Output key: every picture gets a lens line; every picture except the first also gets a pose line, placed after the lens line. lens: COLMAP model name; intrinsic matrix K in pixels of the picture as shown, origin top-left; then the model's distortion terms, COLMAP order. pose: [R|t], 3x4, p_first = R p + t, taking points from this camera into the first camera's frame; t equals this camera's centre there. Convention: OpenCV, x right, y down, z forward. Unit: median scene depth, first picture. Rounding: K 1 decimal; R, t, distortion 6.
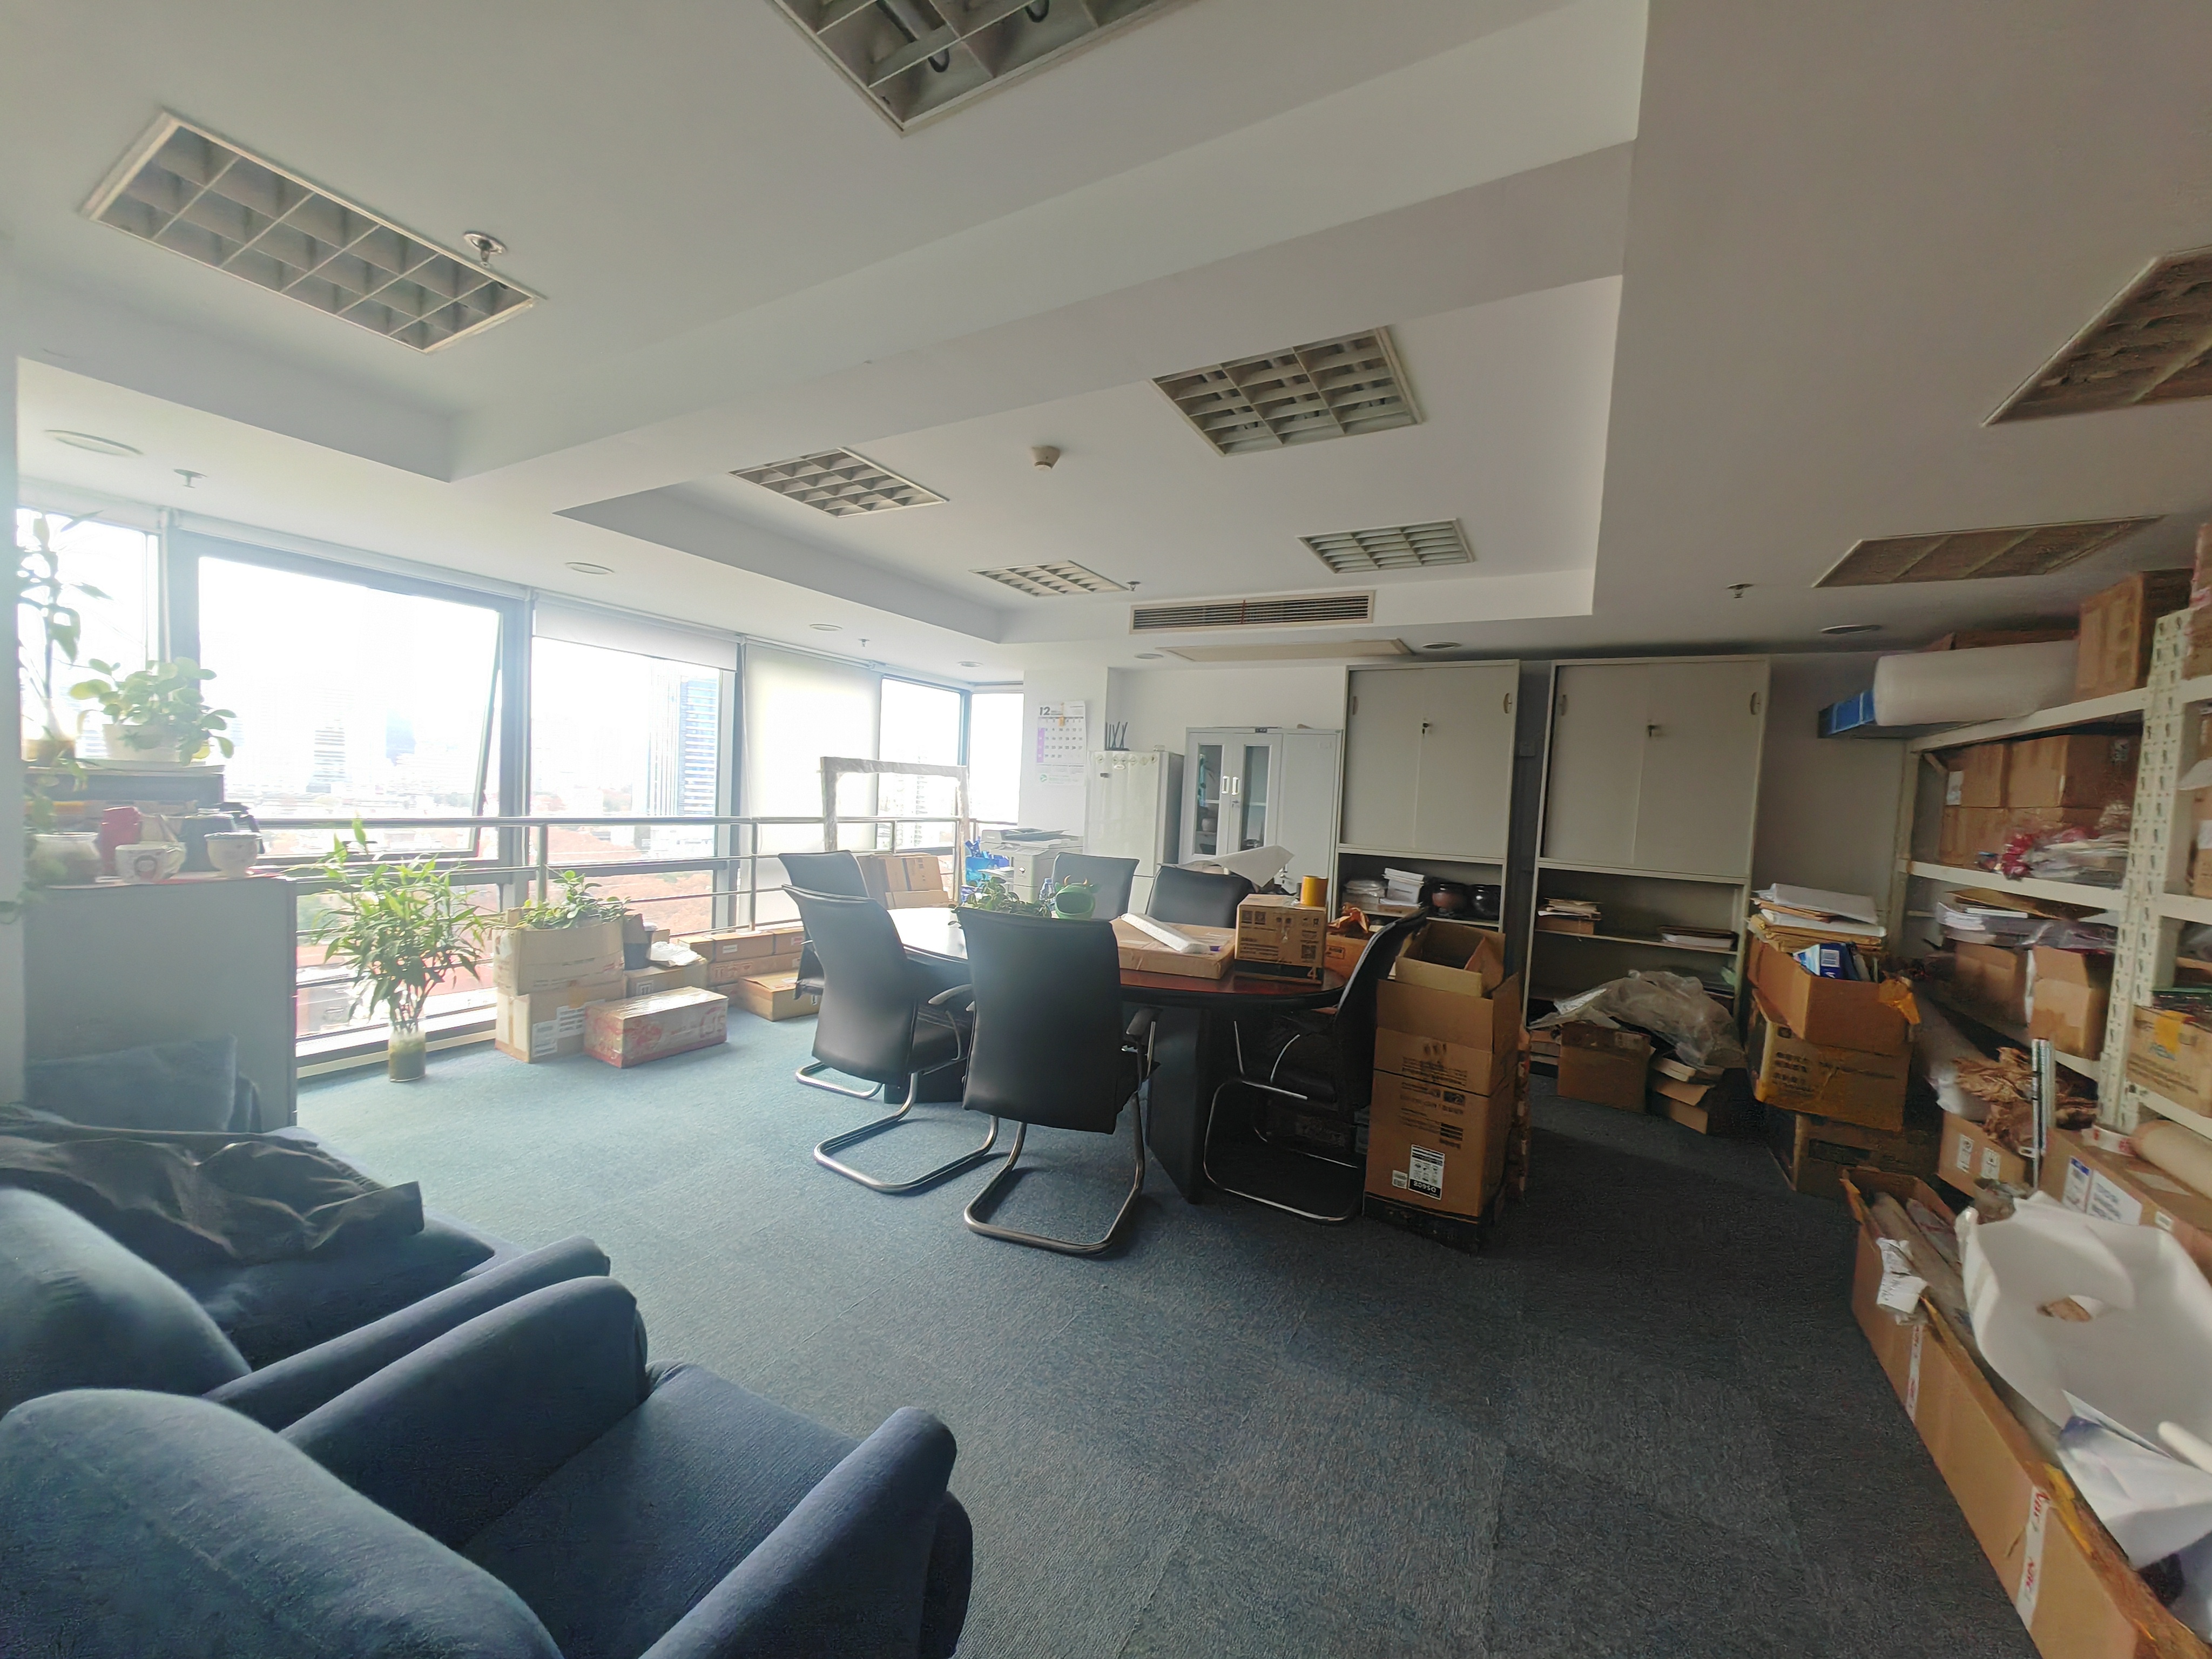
lens RADIAL K [[825.2, 0, 1102.8], [0, 825.2, 829.3], [0, 0, 1]] dist [-0.001789, 0.000419]
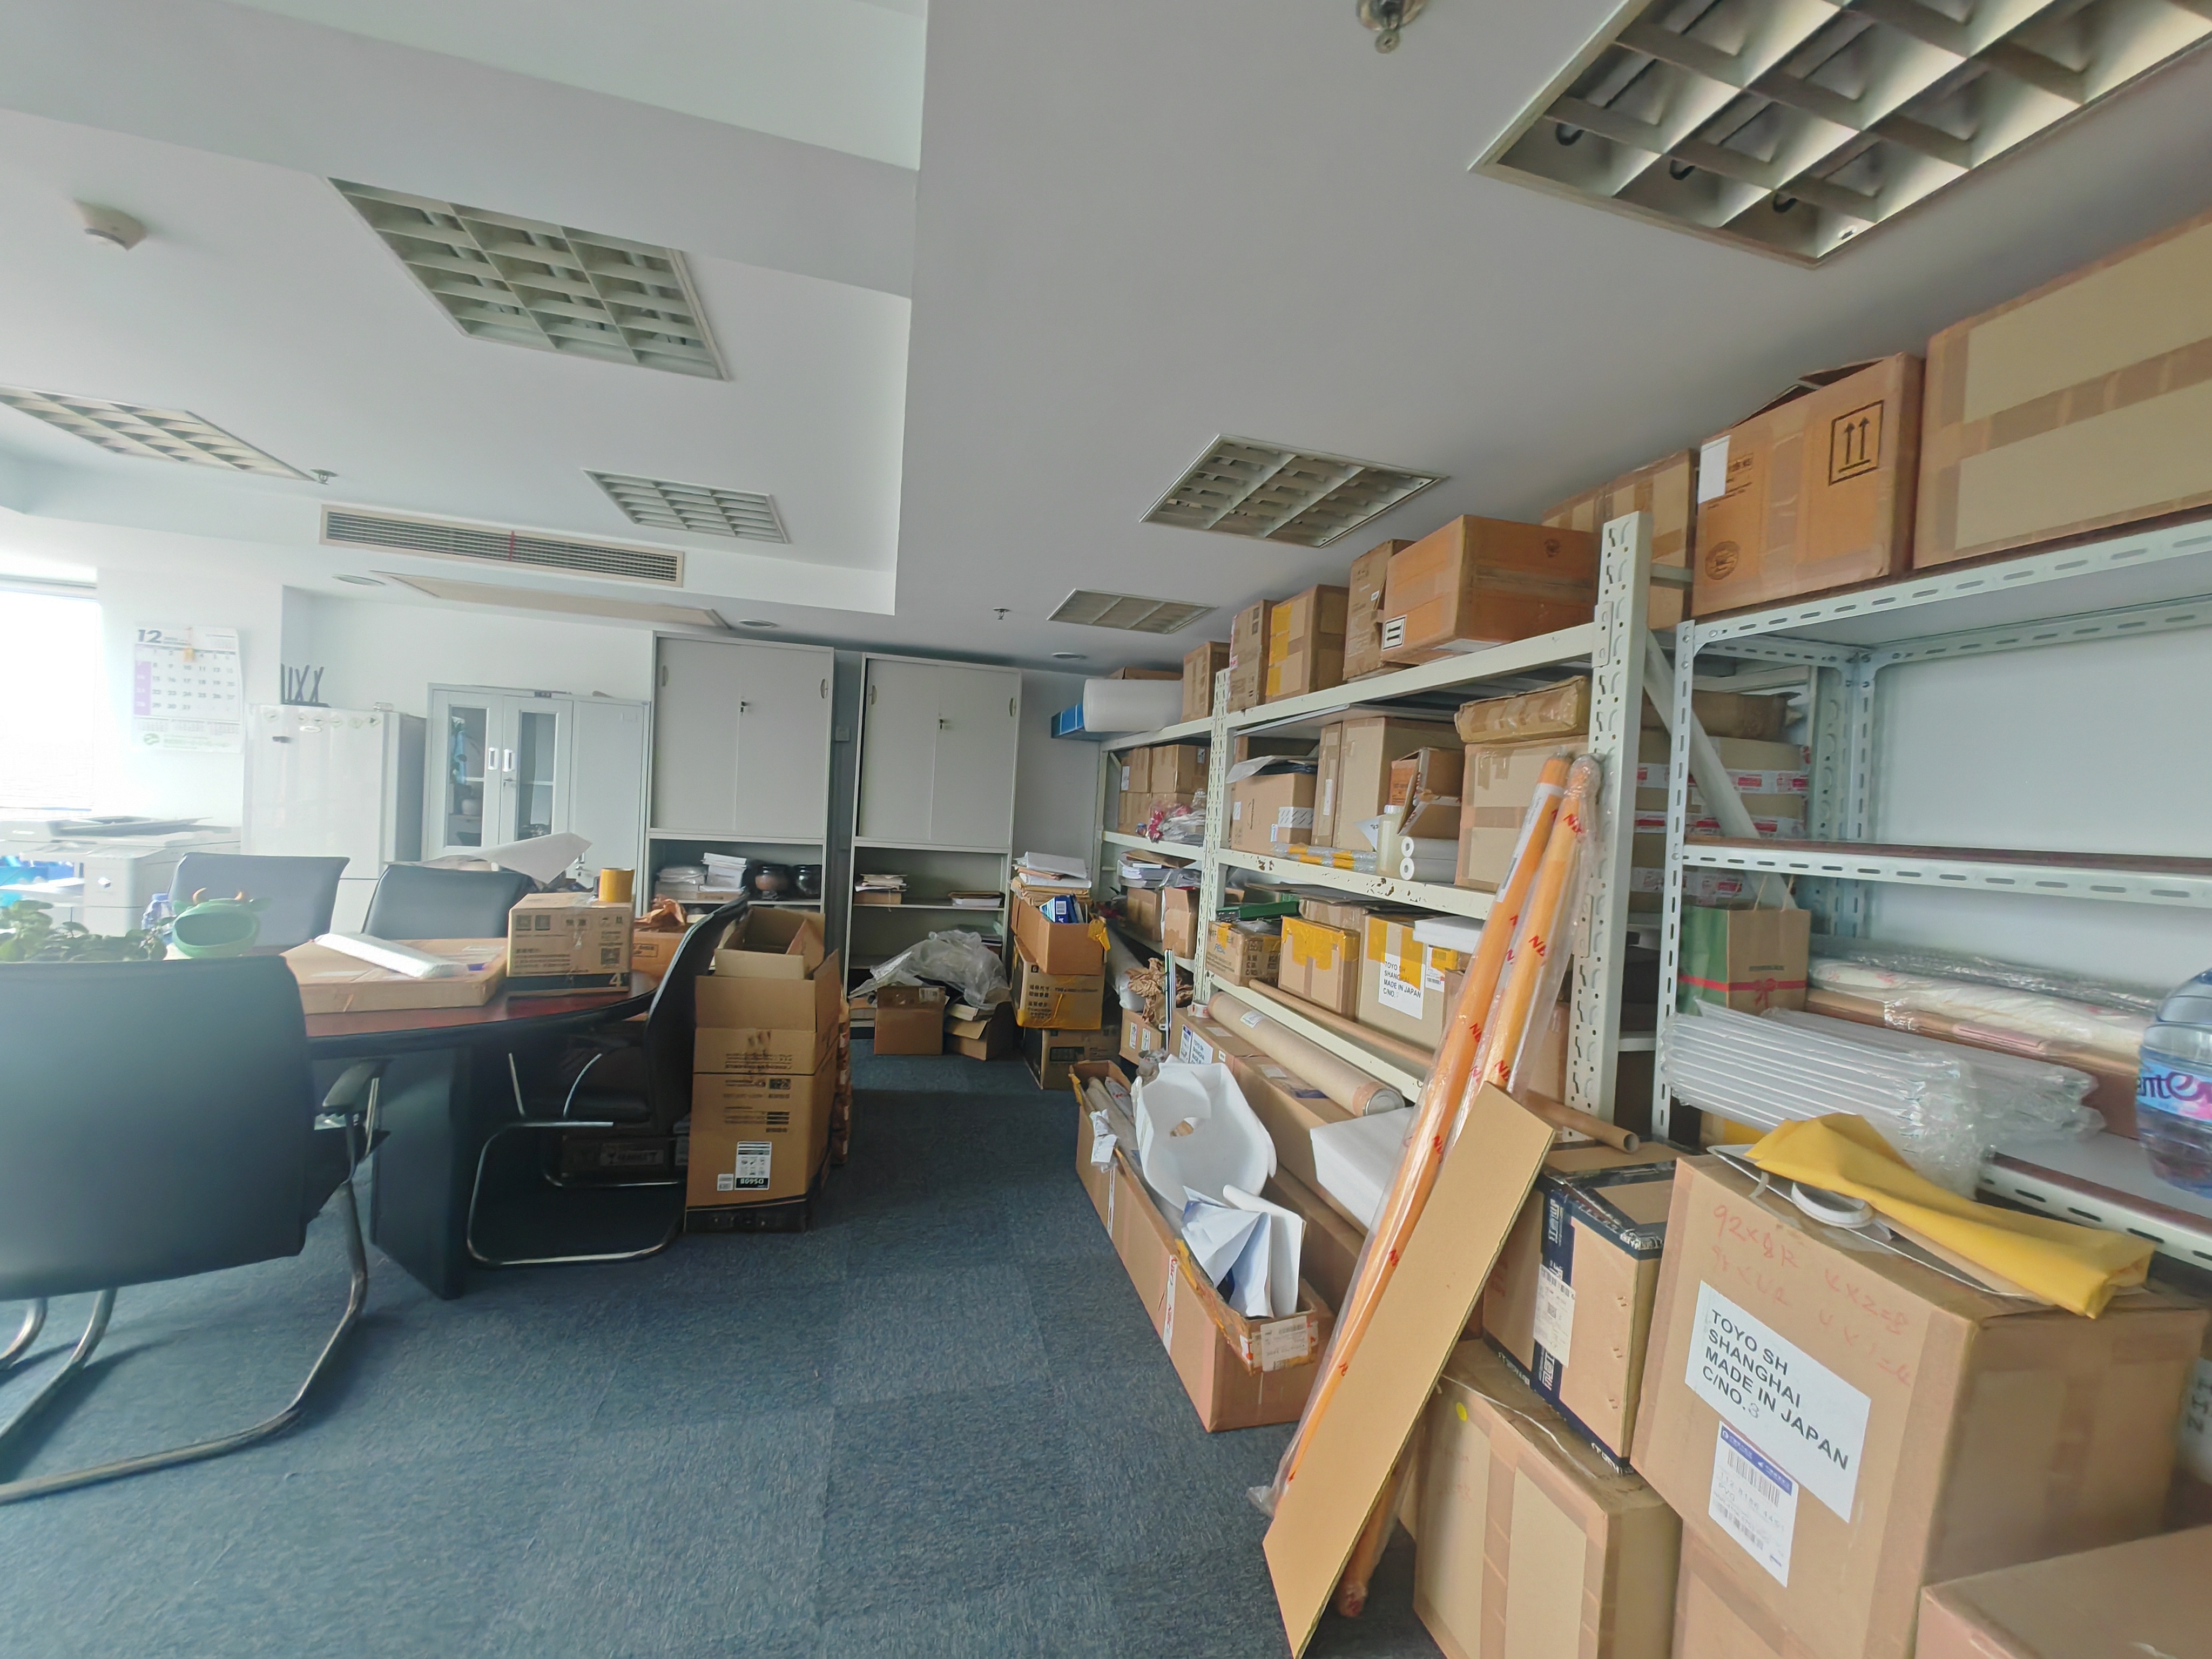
lens RADIAL K [[825.2, 0, 1100.6], [0, 825.2, 829.7], [0, 0, 1]] dist [-0.001789, 0.000419]
pose [[0.714944, -0.027901, 0.698625, 0.017523], [0.010358, 0.999516, 0.029318, -0.004962], [-0.699105, -0.013724, 0.714887, 0.023902]]
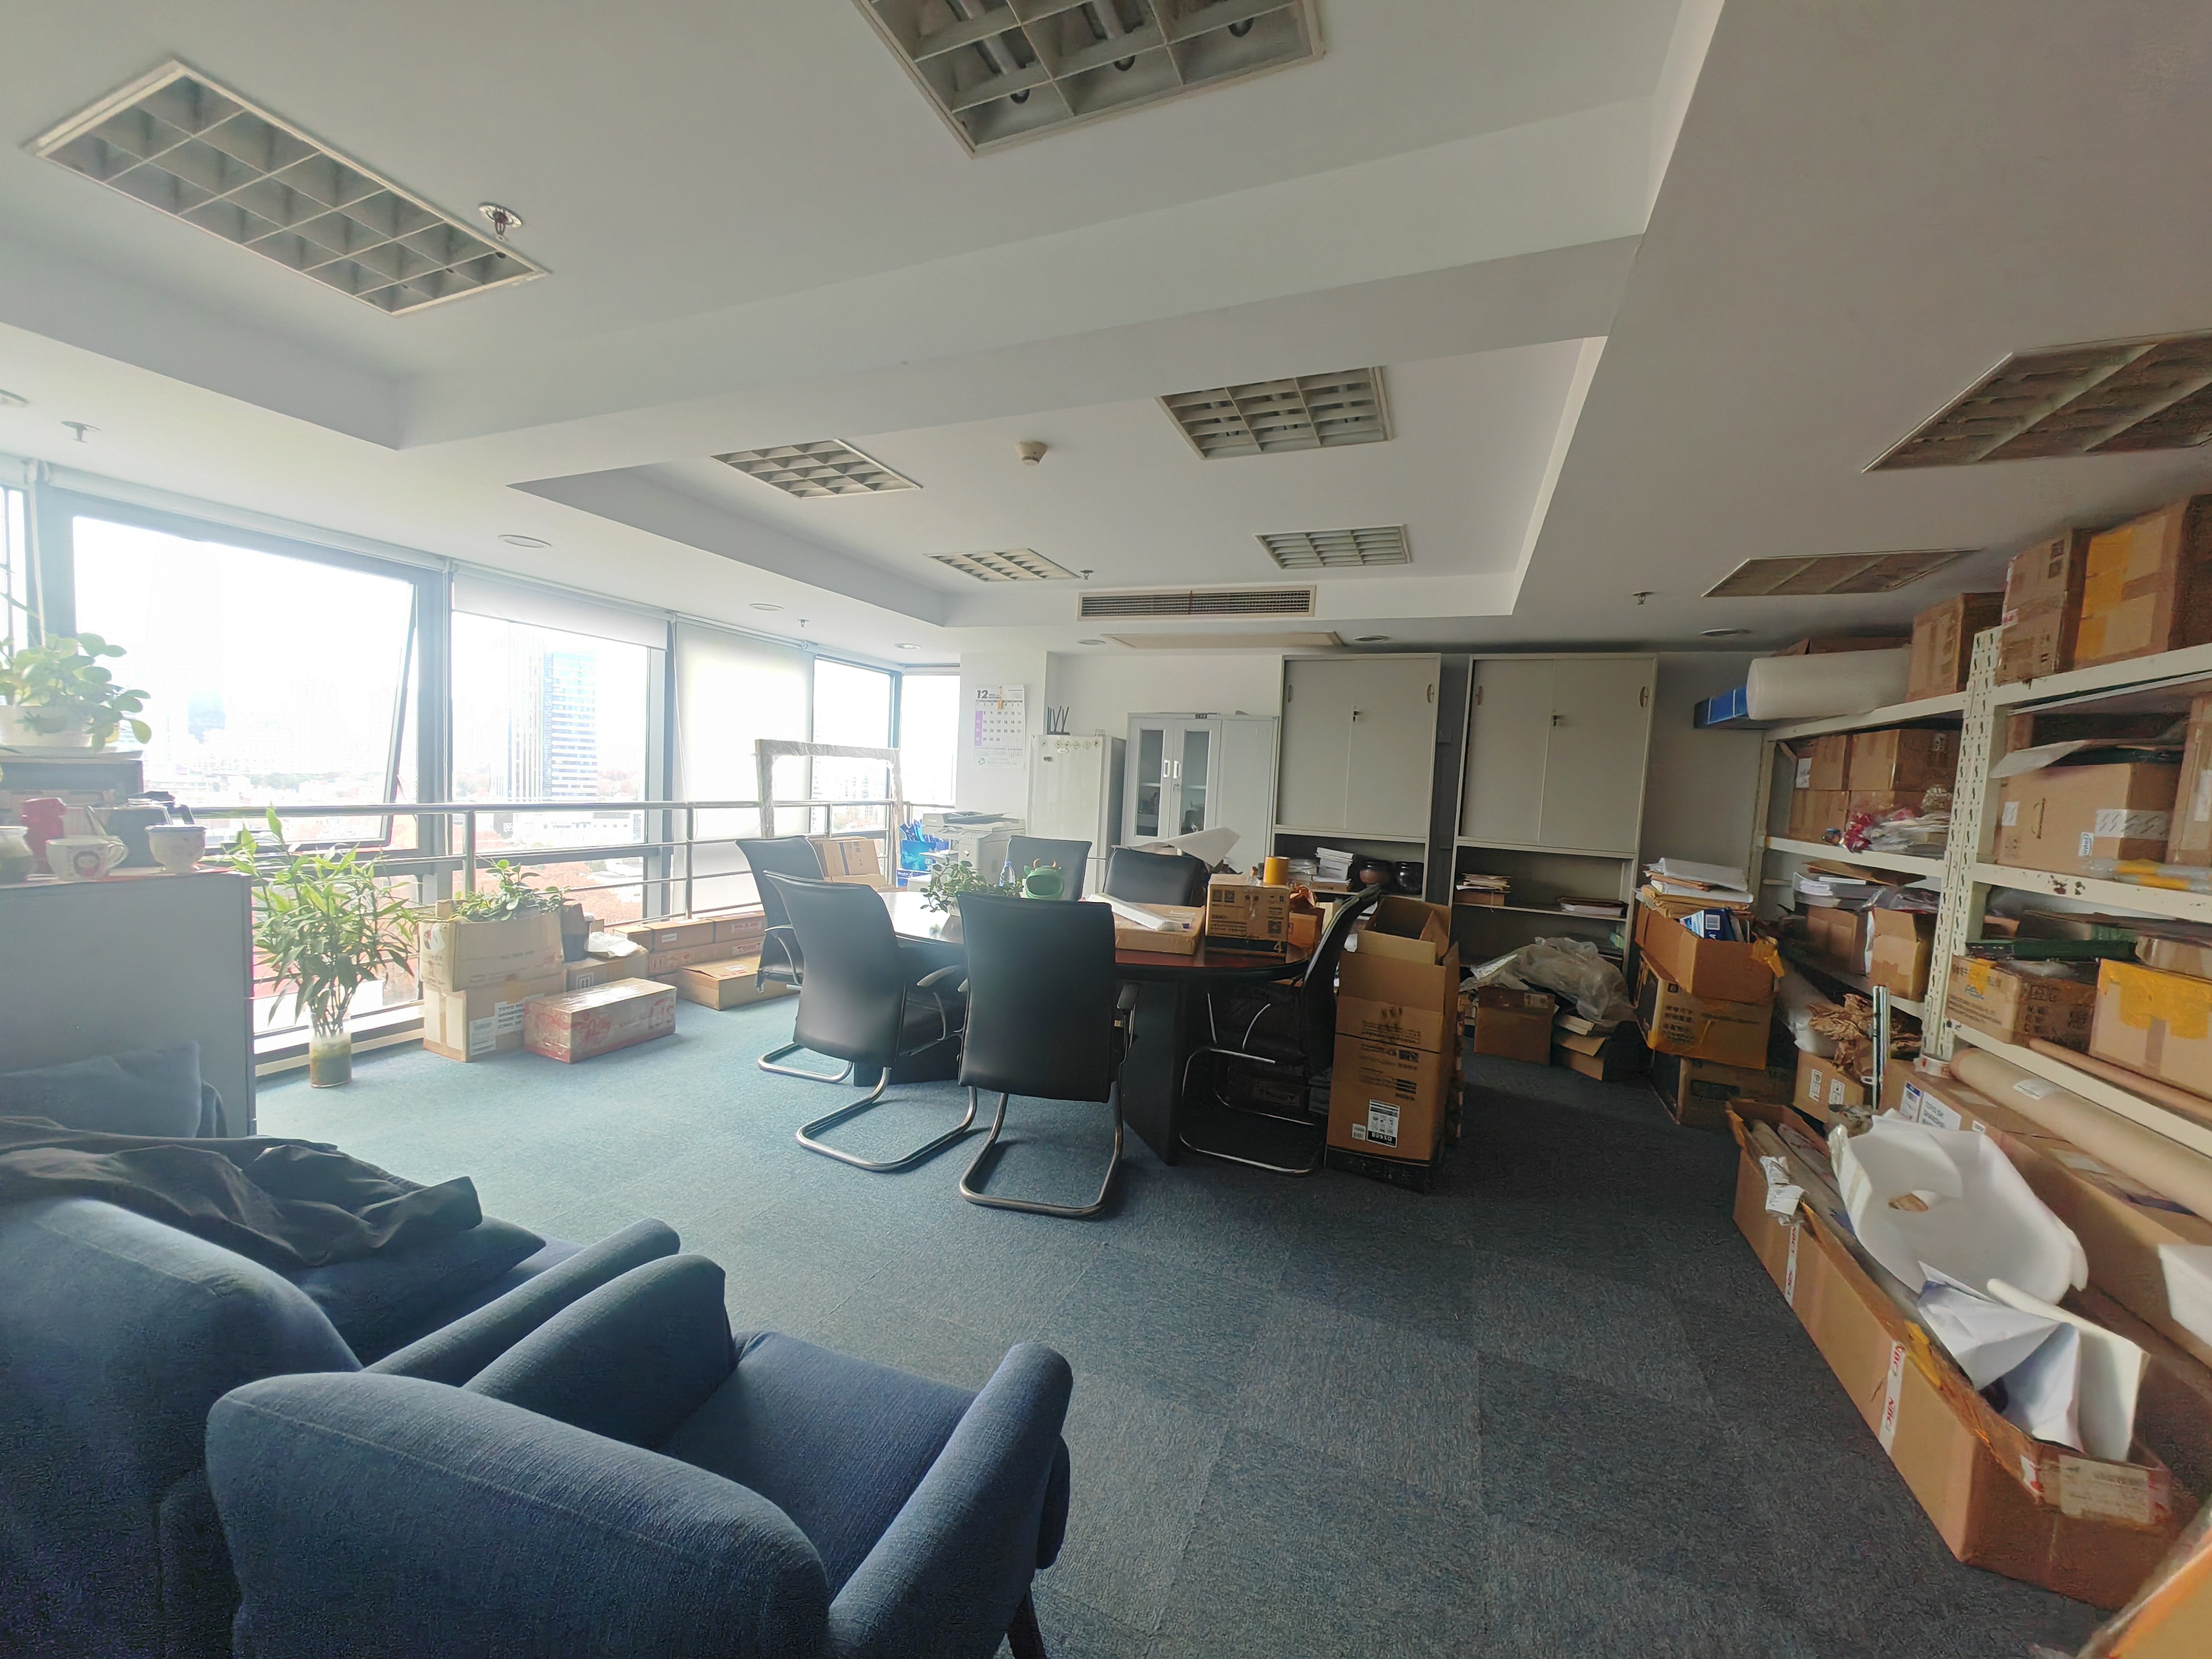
lens RADIAL K [[825.2, 0, 1103.7], [0, 825.2, 828.8], [0, 0, 1]] dist [-0.001789, 0.000419]
pose [[0.992746, -0.008560, 0.119924, -0.107510], [0.005768, 0.999705, 0.023608, -0.006261], [-0.120090, -0.022745, 0.992502, -0.040190]]
